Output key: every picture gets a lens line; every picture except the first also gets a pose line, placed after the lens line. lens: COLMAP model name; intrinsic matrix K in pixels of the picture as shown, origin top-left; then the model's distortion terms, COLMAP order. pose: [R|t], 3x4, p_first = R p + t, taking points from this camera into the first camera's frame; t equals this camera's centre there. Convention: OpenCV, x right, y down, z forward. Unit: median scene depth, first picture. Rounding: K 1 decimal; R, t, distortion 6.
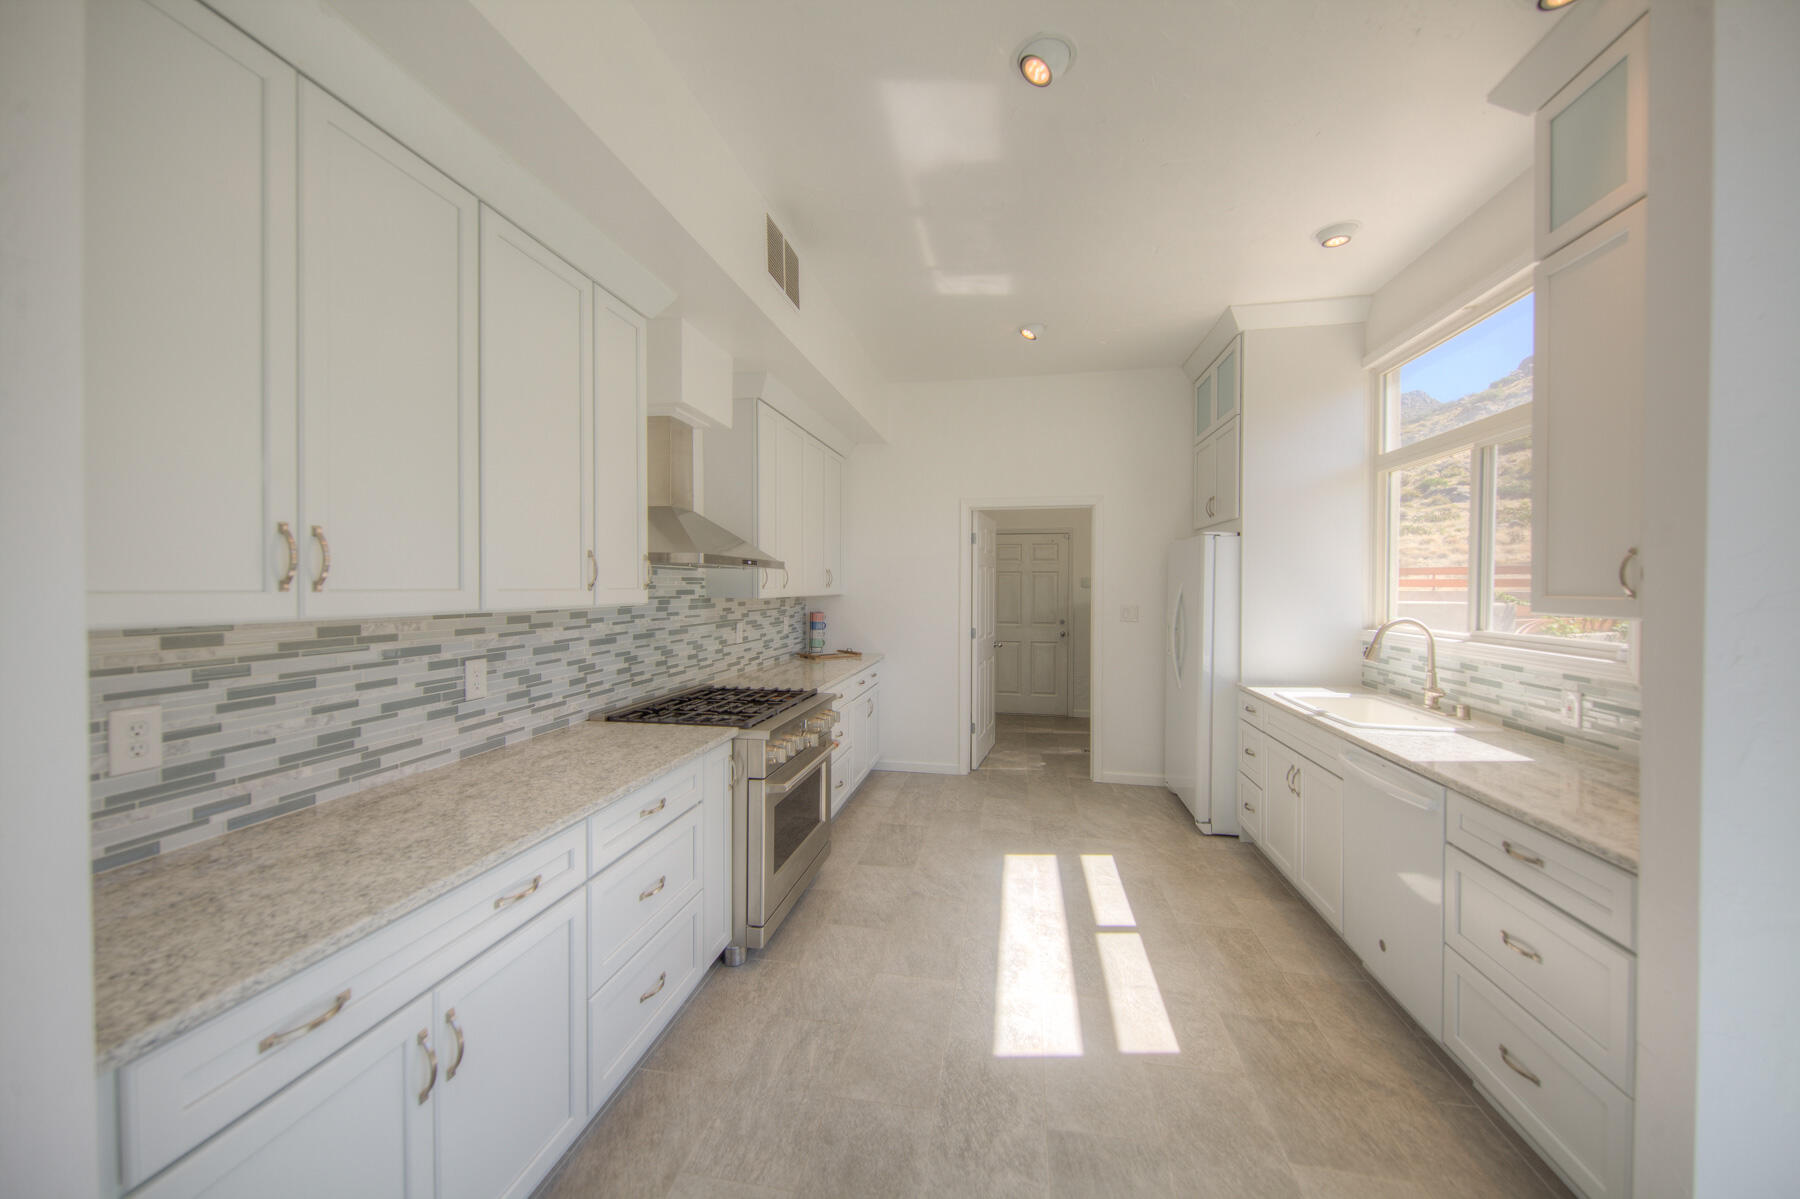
lens RADIAL K [[654.0, 0, 902.2], [0, 654.0, 588.8], [0, 0, 1]] dist [0.007844, -0.001667]
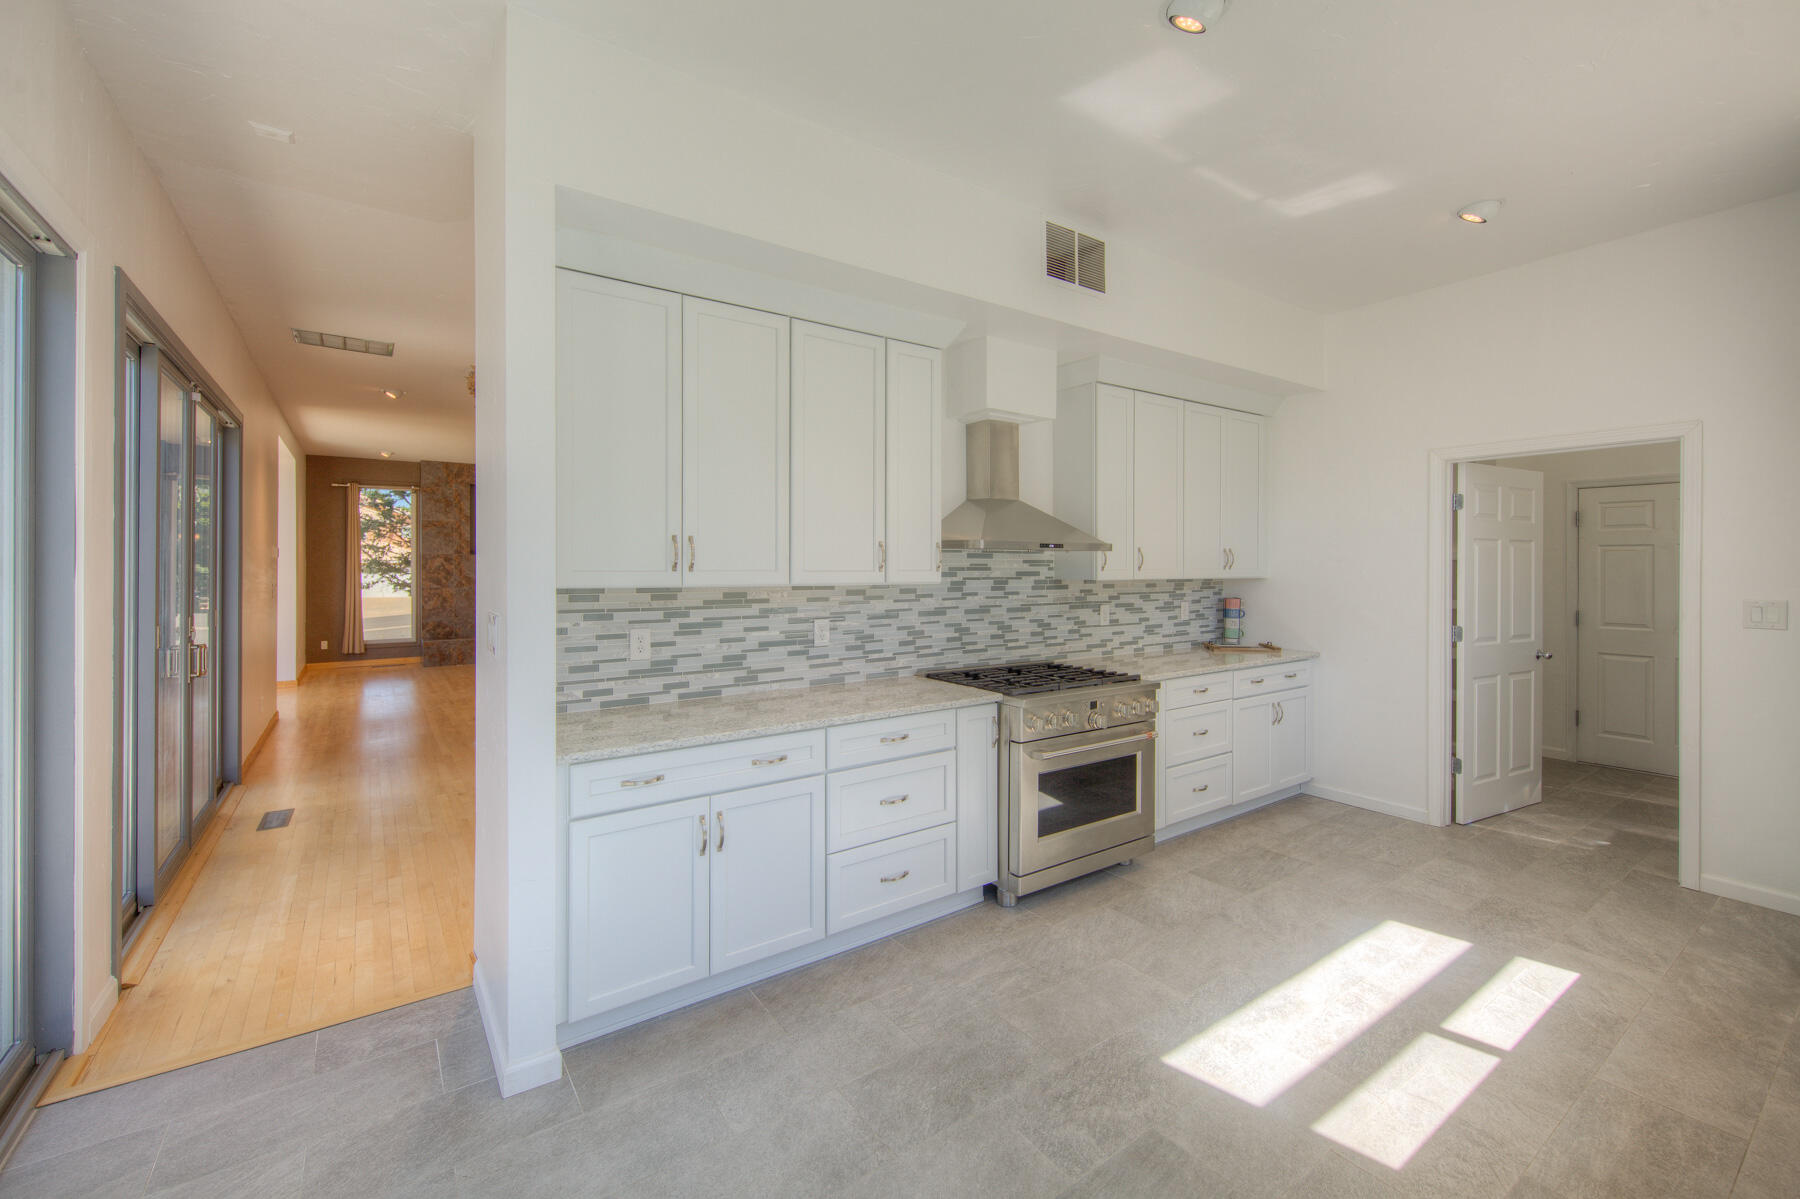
lens RADIAL K [[749.8, 0, 904.3], [0, 749.8, 558.7], [0, 0, 1]] dist [0.013793, -0.001000]
pose [[0.713697, -0.010439, -0.700377, 0.452498], [-0.001540, 0.999863, -0.016472, 0.001274], [0.700453, 0.012835, 0.713583, -0.037332]]
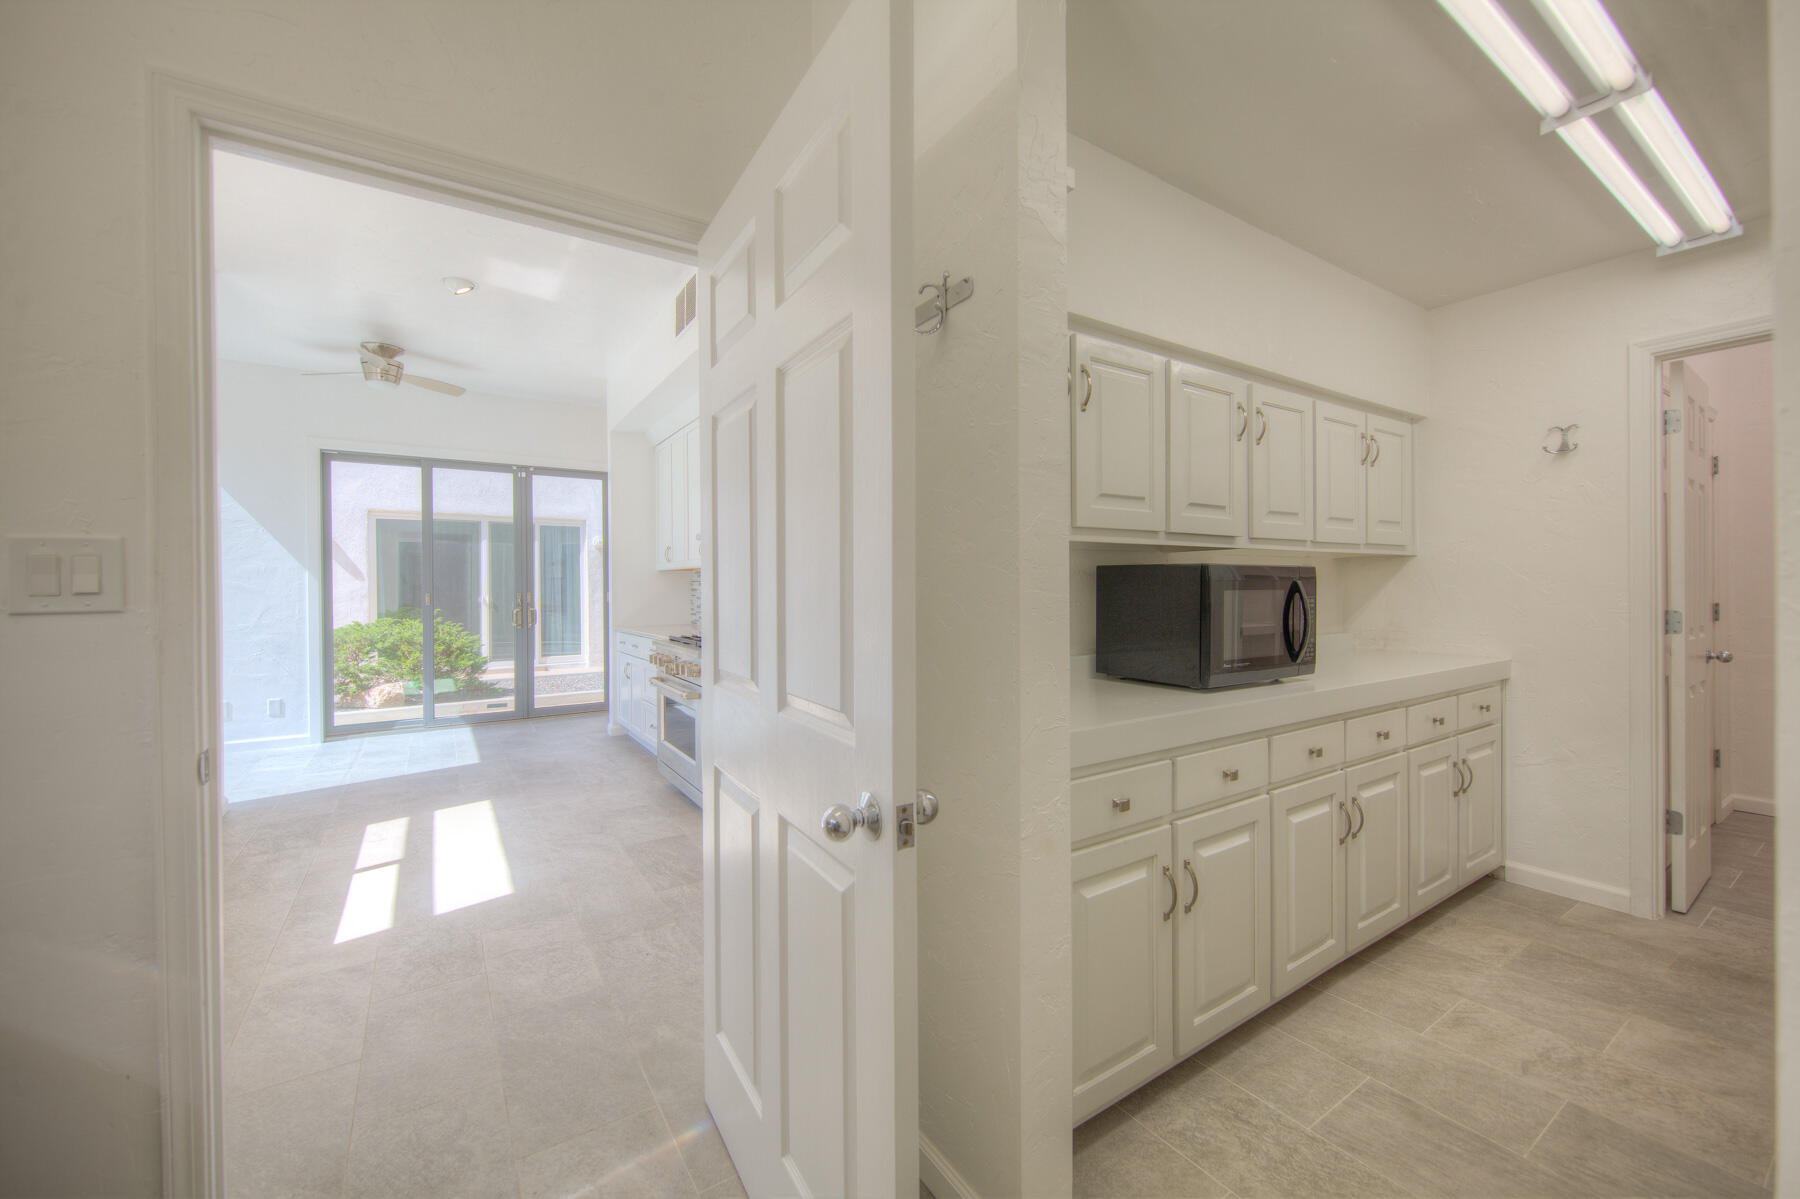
lens RADIAL K [[718.0, 0, 905.3], [0, 718.0, 589.6], [0, 0, 1]] dist [-0.001537, -0.000277]
pose [[-0.722820, -0.000631, -0.691036, 0.484149], [-0.010451, 0.999895, 0.010019, 0.062270], [0.690957, 0.014464, -0.722751, 2.274830]]
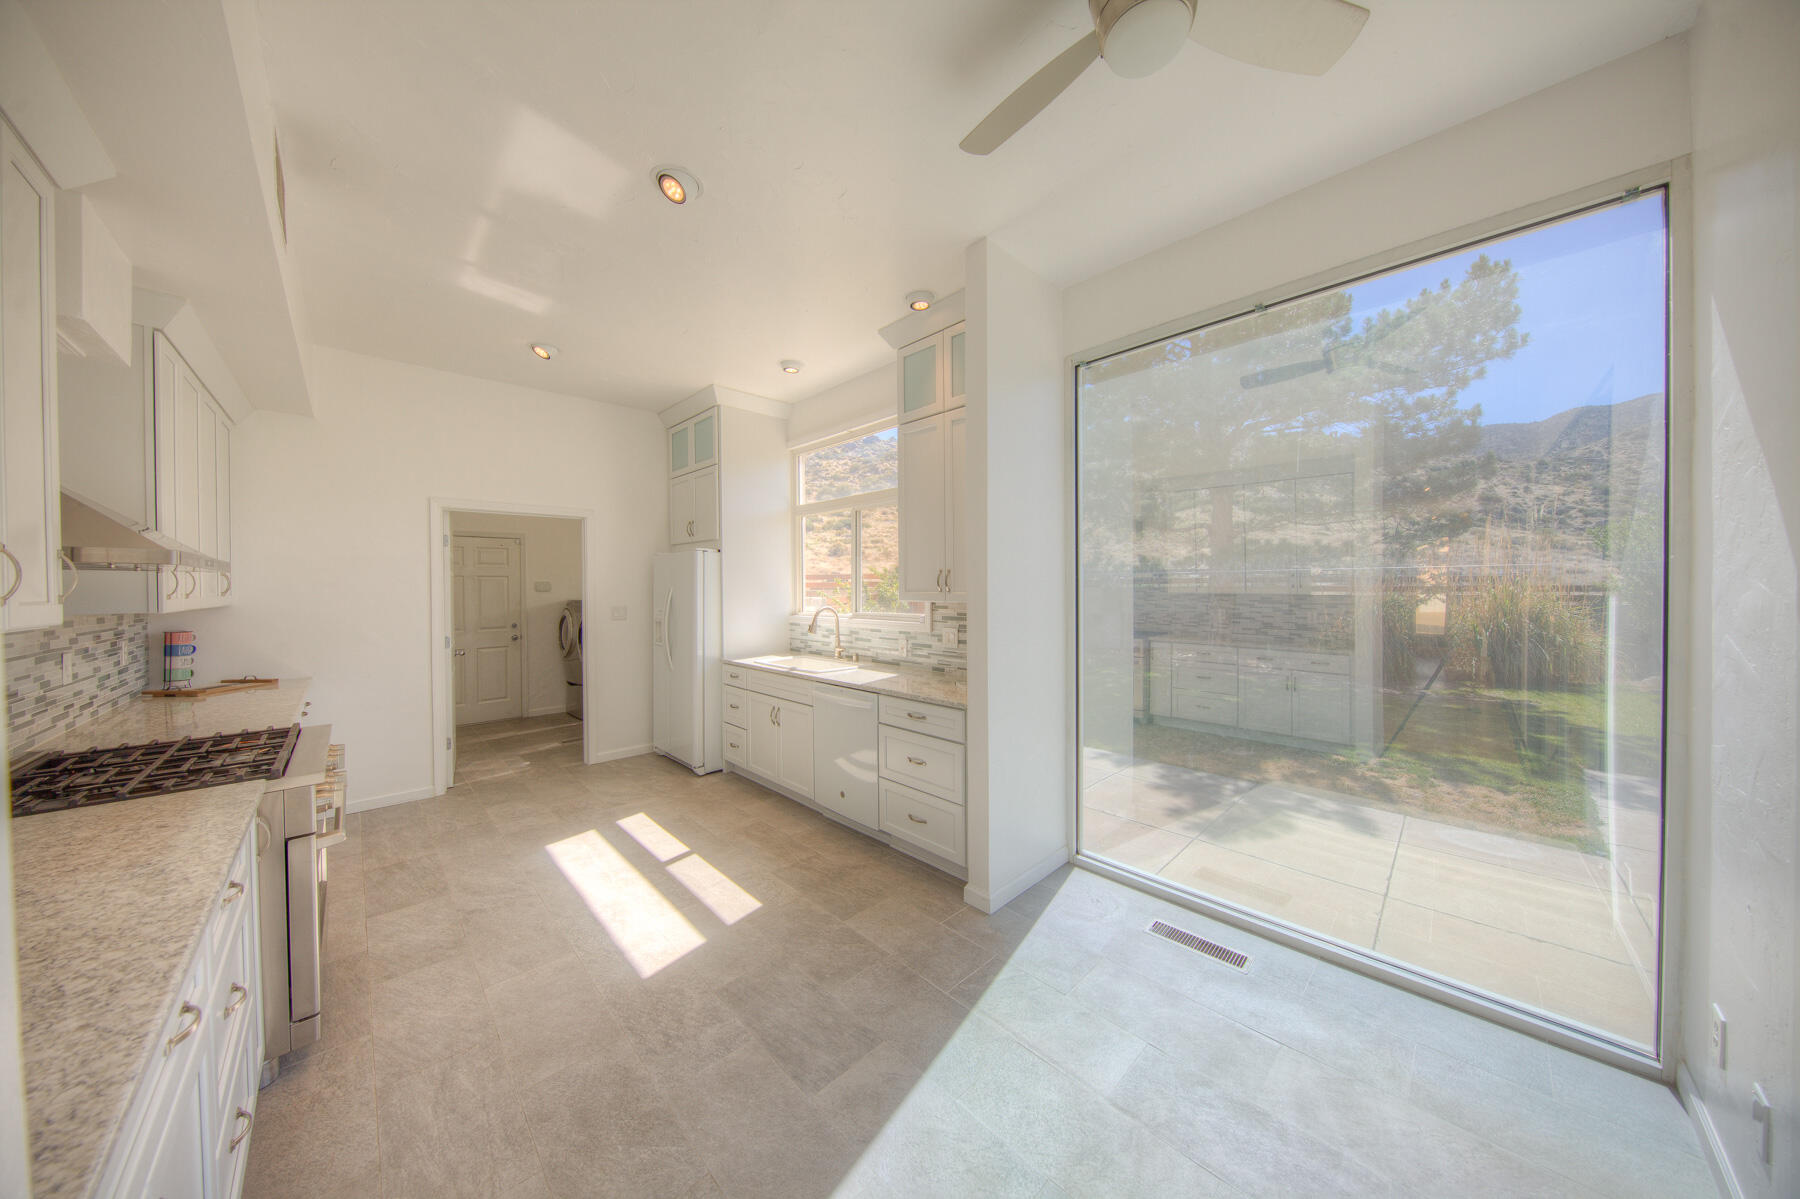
lens RADIAL K [[564.6, 0, 900.0], [0, 564.6, 589.0], [0, 0, 1]] dist [0.001146, -0.002084]
pose [[0.581866, -0.010413, 0.813218, -0.297340], [0.014080, 0.999897, 0.002729, -0.001993], [-0.813163, 0.009863, 0.581953, 0.002892]]
